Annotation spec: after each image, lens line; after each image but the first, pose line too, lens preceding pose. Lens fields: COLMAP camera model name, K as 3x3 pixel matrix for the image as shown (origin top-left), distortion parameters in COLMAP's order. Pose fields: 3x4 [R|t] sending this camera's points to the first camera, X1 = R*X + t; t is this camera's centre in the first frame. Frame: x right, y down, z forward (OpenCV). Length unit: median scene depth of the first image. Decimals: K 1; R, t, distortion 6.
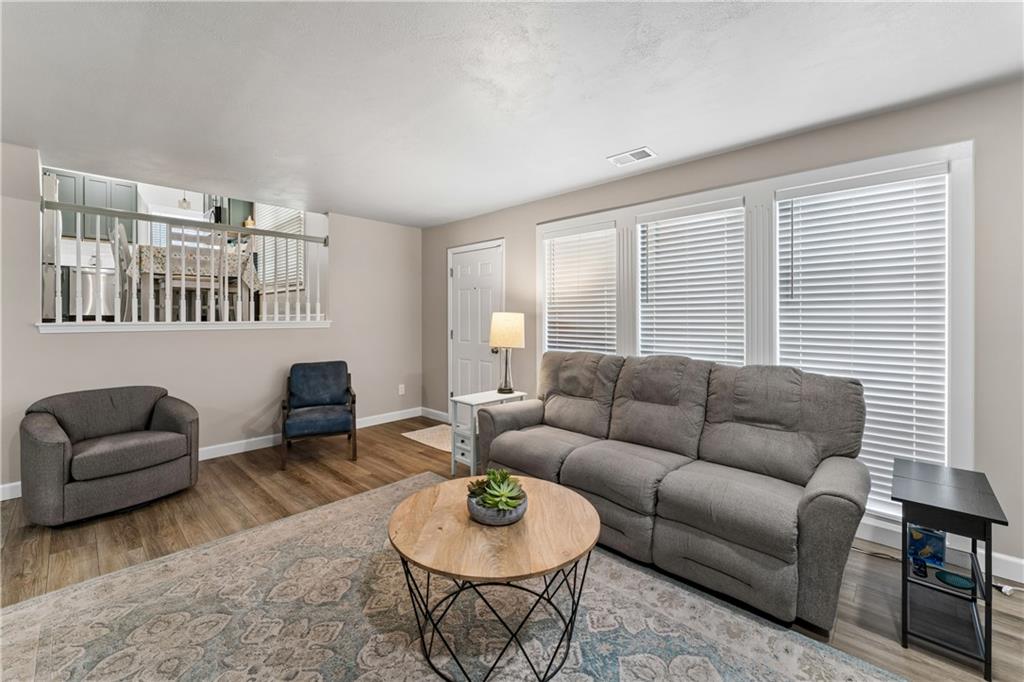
lens RADIAL K [[410.9, 0, 502.4], [0, 410.9, 315.1], [0, 0, 1]] dist [-0.005769, 0.000591]
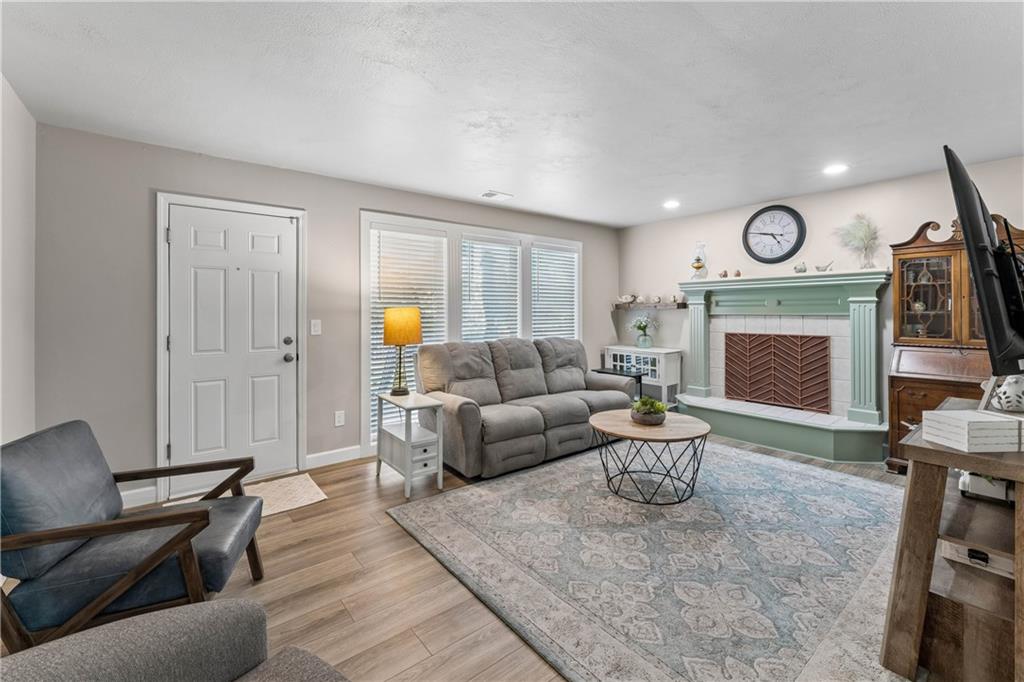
lens RADIAL K [[436.4, 0, 506.9], [0, 436.4, 309.3], [0, 0, 1]] dist [-0.003171, -0.000873]
pose [[0.136226, 0.006041, 0.990659, -1.032838], [-0.002169, 0.999981, -0.005799, 0.003372], [-0.990675, -0.001358, 0.136236, 0.701964]]
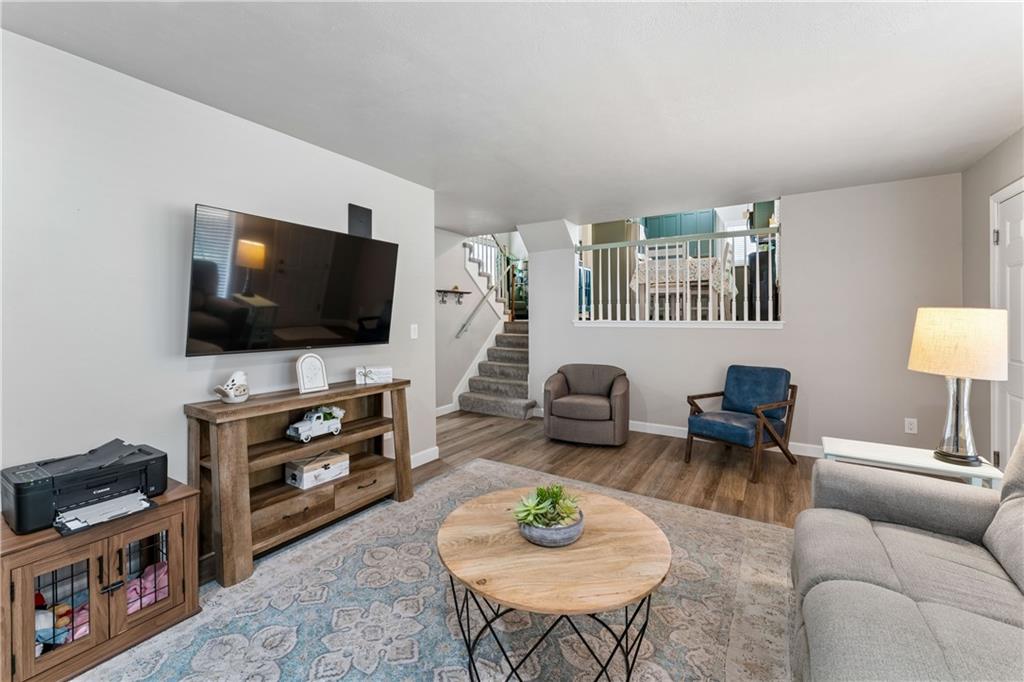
lens RADIAL K [[410.9, 0, 510.2], [0, 410.9, 319.1], [0, 0, 1]] dist [-0.005769, 0.000591]
pose [[0.201559, 0.003004, -0.979472, 0.443960], [0.005980, 0.999973, 0.004298, 0.003479], [0.979458, -0.006724, 0.201536, 0.381349]]
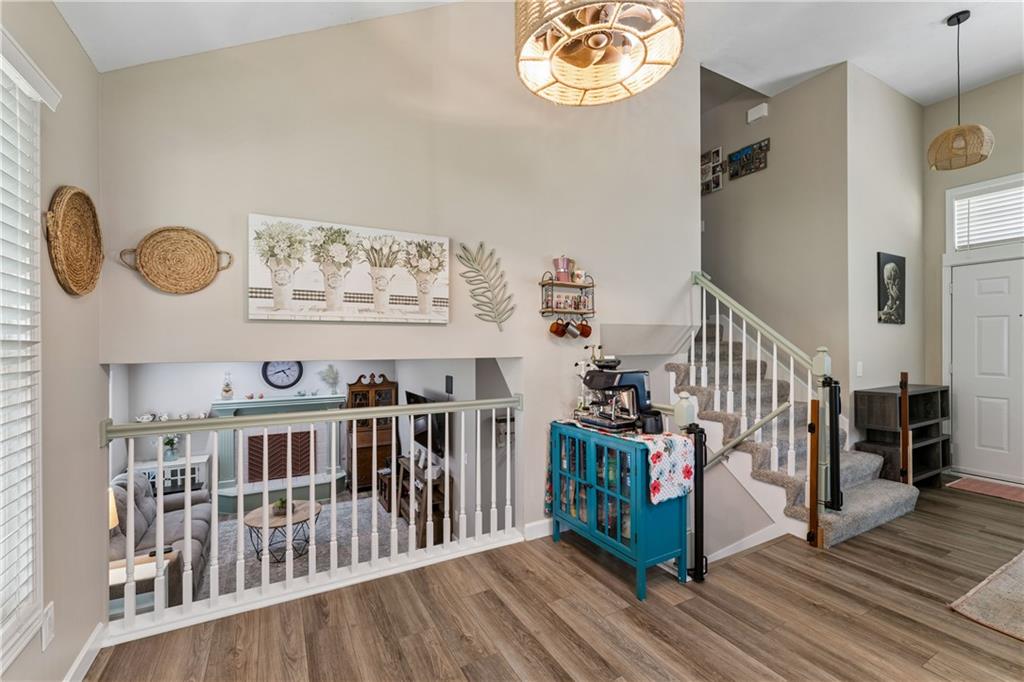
lens RADIAL K [[436.4, 0, 516.4], [0, 436.4, 340.8], [0, 0, 1]] dist [-0.003171, -0.000873]
pose [[-0.957619, 0.008020, 0.287926, -1.323128], [0.003530, 0.999864, -0.016109, -0.361953], [-0.288016, -0.014410, -0.957517, 1.849190]]
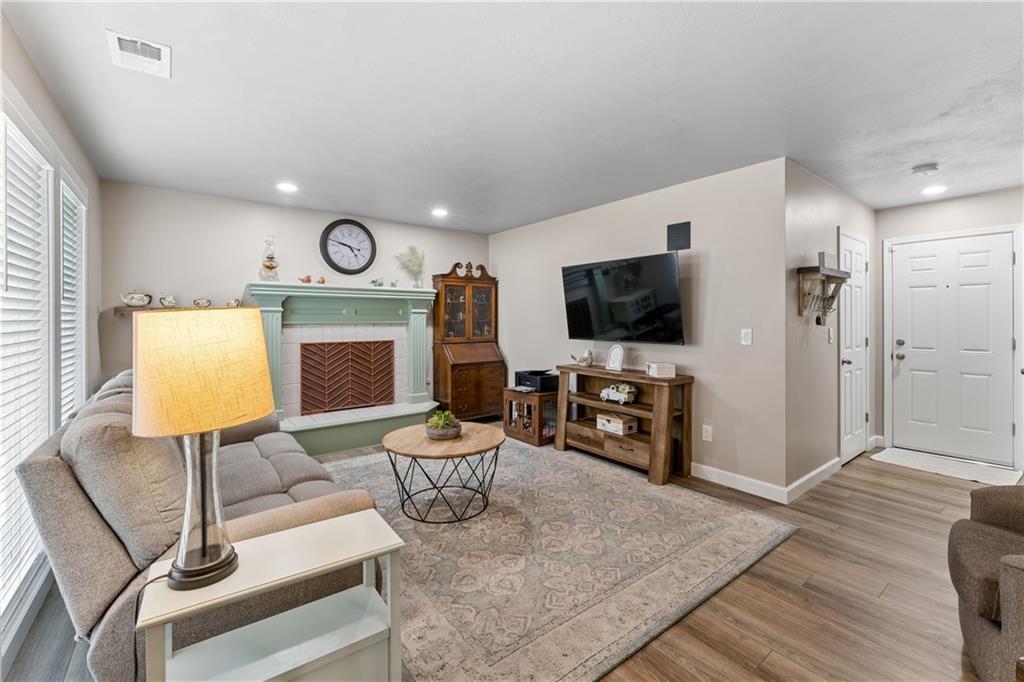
lens RADIAL K [[436.4, 0, 520.9], [0, 436.4, 318.2], [0, 0, 1]] dist [-0.003171, -0.000873]
pose [[-0.991746, 0.000081, 0.128220, -0.292382], [-0.000796, 0.999977, -0.006792, 0.003207], [-0.128217, -0.006838, -0.991723, 1.436254]]
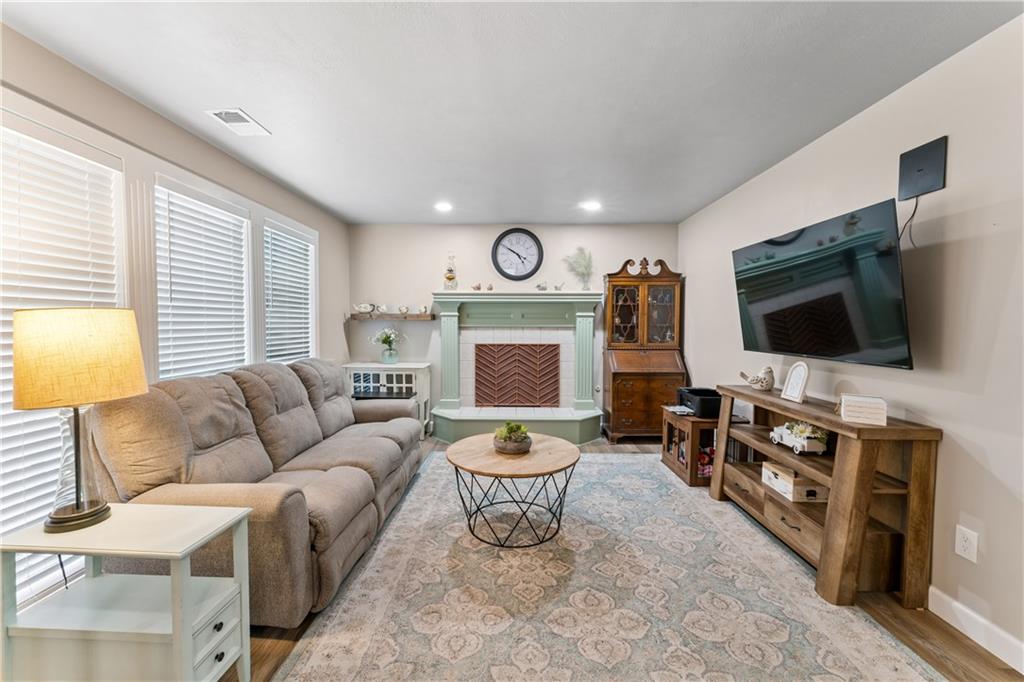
lens RADIAL K [[410.9, 0, 510.6], [0, 410.9, 337.6], [0, 0, 1]] dist [-0.005769, 0.000591]
pose [[-0.683187, -0.026546, 0.729761, -0.591893], [-0.006333, 0.999517, 0.030430, 0.005710], [-0.730216, 0.016168, -0.683025, 1.074509]]
